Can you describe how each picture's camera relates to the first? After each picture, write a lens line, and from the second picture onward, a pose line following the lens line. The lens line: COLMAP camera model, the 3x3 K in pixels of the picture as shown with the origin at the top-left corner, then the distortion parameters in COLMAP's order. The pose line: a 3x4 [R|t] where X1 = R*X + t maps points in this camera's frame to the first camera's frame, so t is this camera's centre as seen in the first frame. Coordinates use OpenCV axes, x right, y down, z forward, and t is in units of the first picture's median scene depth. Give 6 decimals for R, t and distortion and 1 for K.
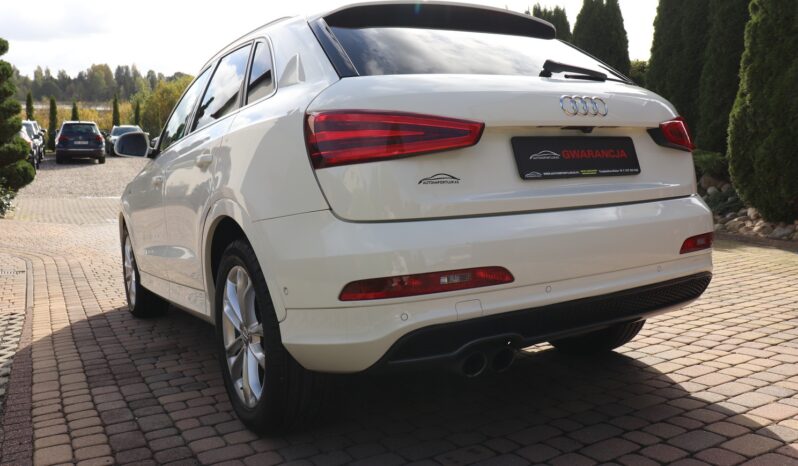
lens RADIAL K [[657.3, 0, 399.0], [0, 657.3, 233.0], [0, 0, 1]] dist [-0.170532, 0.153500]
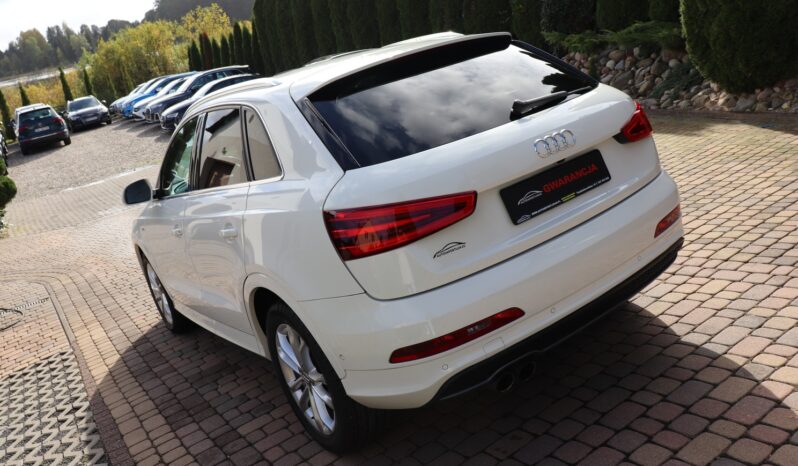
lens RADIAL K [[657.3, 0, 399.0], [0, 657.3, 233.0], [0, 0, 1]] dist [-0.170532, 0.153500]
pose [[0.976374, -0.215947, 0.007746, -0.021757], [0.211959, 0.964085, 0.160039, -0.225599], [-0.042027, -0.154616, 0.987080, -0.120724]]
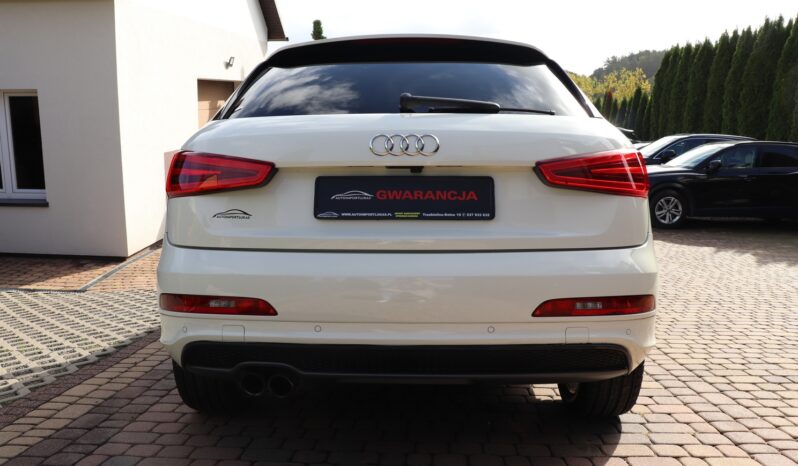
lens RADIAL K [[657.3, 0, 399.0], [0, 657.3, 233.0], [0, 0, 1]] dist [-0.170532, 0.153500]
pose [[0.849046, 0.089840, -0.520624, 0.623419], [-0.084173, 0.995851, 0.034575, -0.079238], [0.521570, 0.014466, 0.853086, 0.140988]]
